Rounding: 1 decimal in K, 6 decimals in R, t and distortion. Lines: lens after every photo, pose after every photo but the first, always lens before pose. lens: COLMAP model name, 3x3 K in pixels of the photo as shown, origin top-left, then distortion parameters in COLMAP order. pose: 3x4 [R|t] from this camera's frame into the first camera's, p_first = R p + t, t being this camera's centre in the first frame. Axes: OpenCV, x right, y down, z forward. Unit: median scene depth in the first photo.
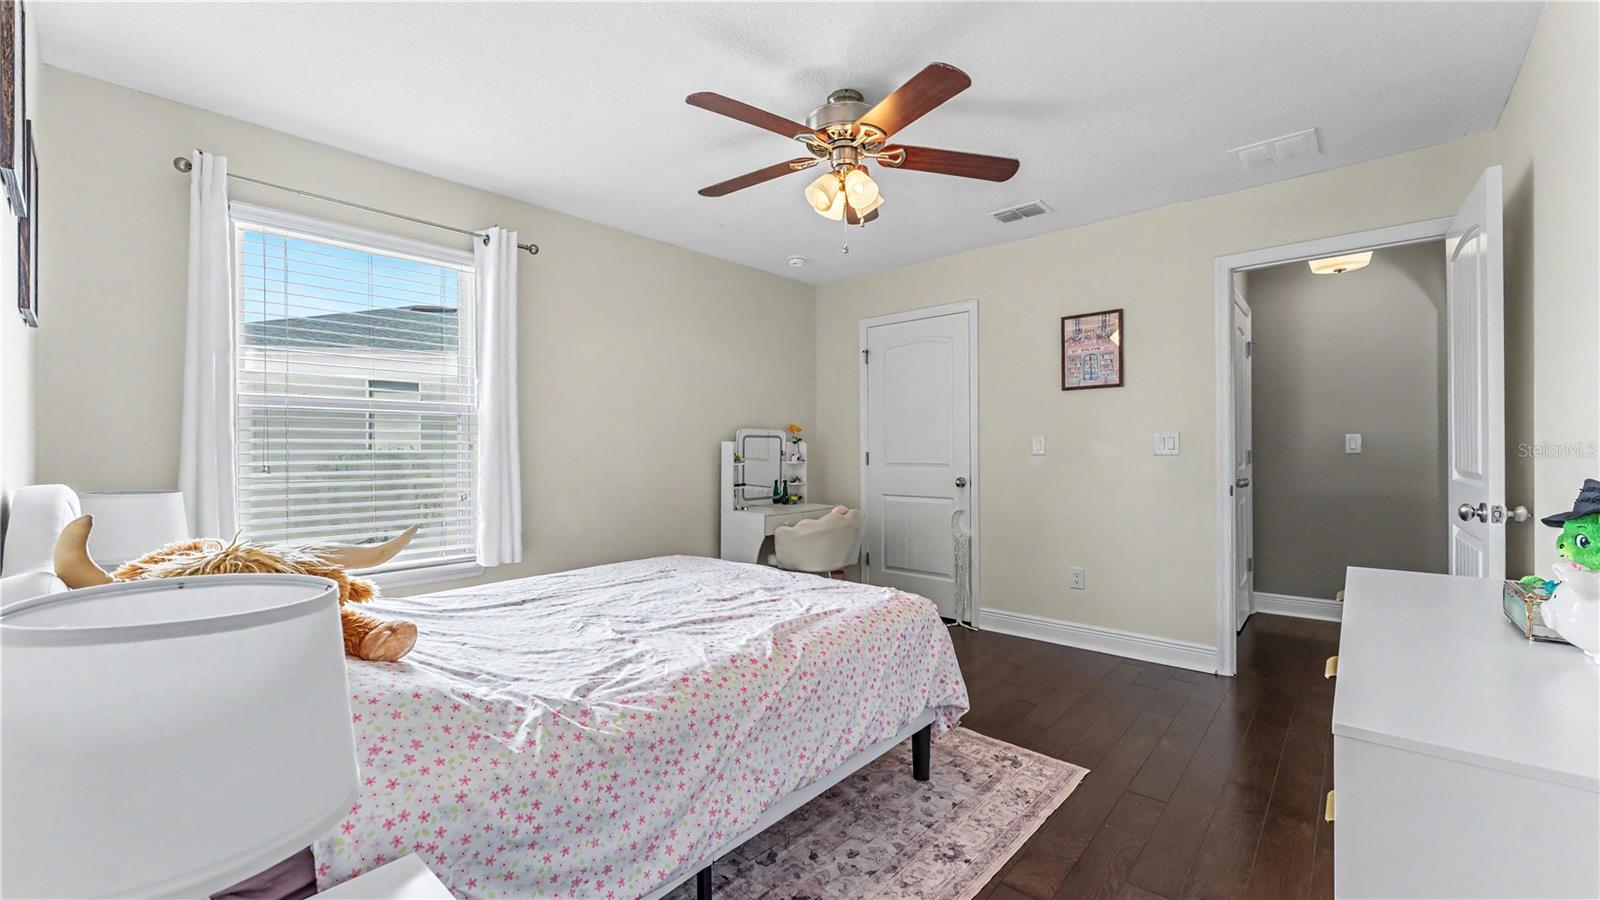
lens RADIAL K [[641.9, 0, 802.7], [0, 641.9, 447.2], [0, 0, 1]] dist [0.000530, -0.000019]
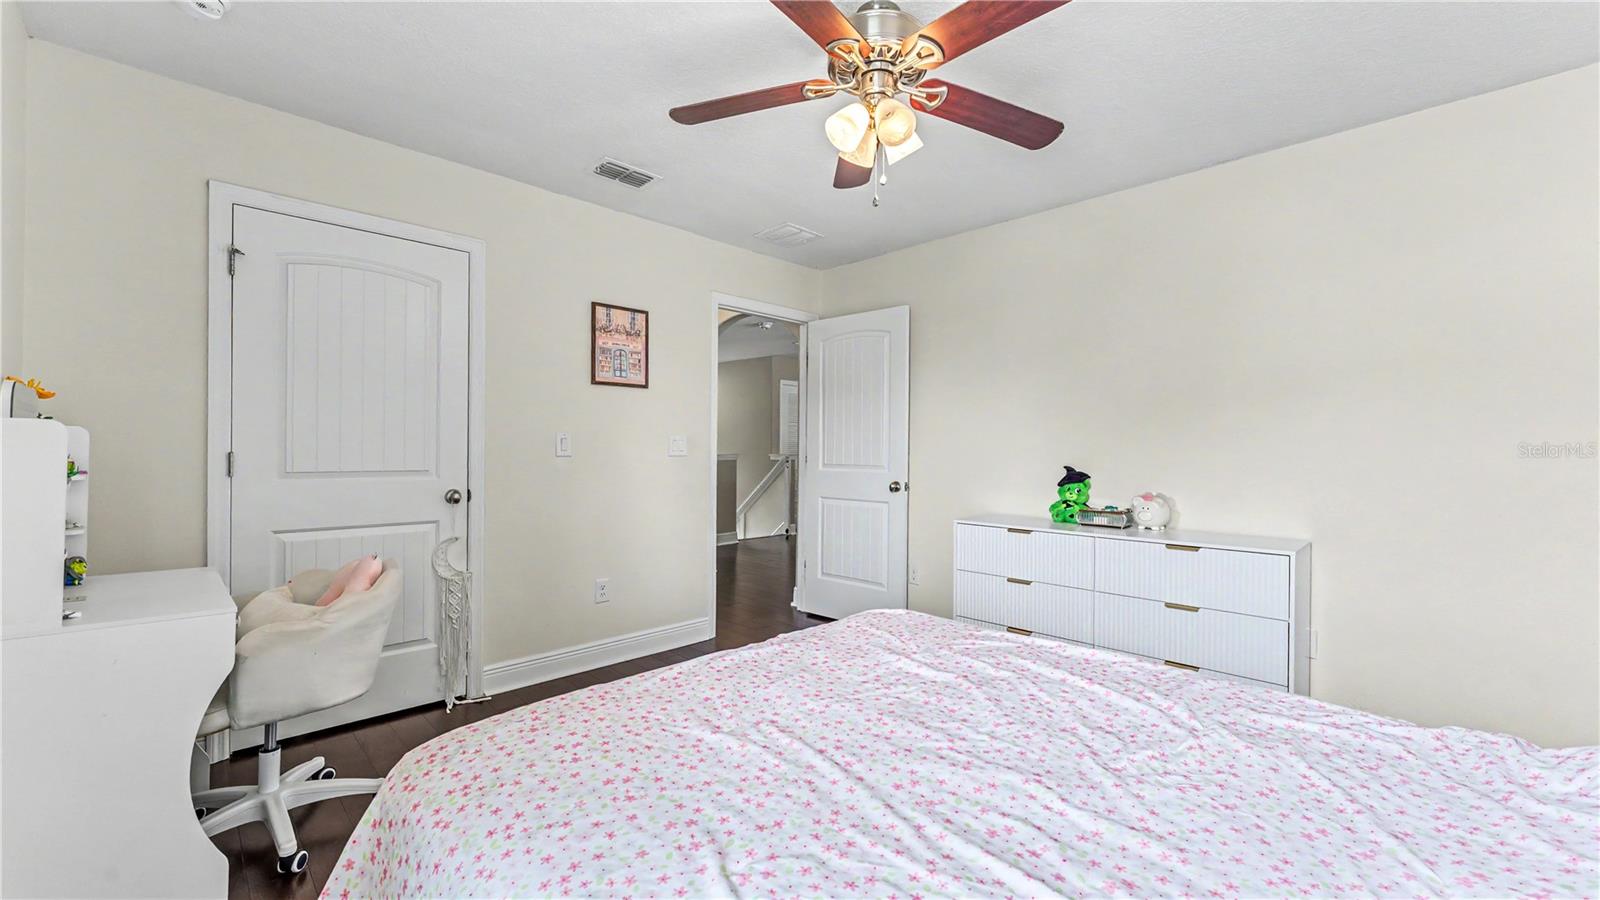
lens RADIAL K [[641.9, 0, 802.7], [0, 641.9, 447.2], [0, 0, 1]] dist [0.000530, -0.000019]
pose [[0.055667, 0.006121, 0.998431, -0.472054], [-0.014530, 0.999880, -0.005320, -0.000177], [-0.998344, -0.014211, 0.055749, 0.663584]]
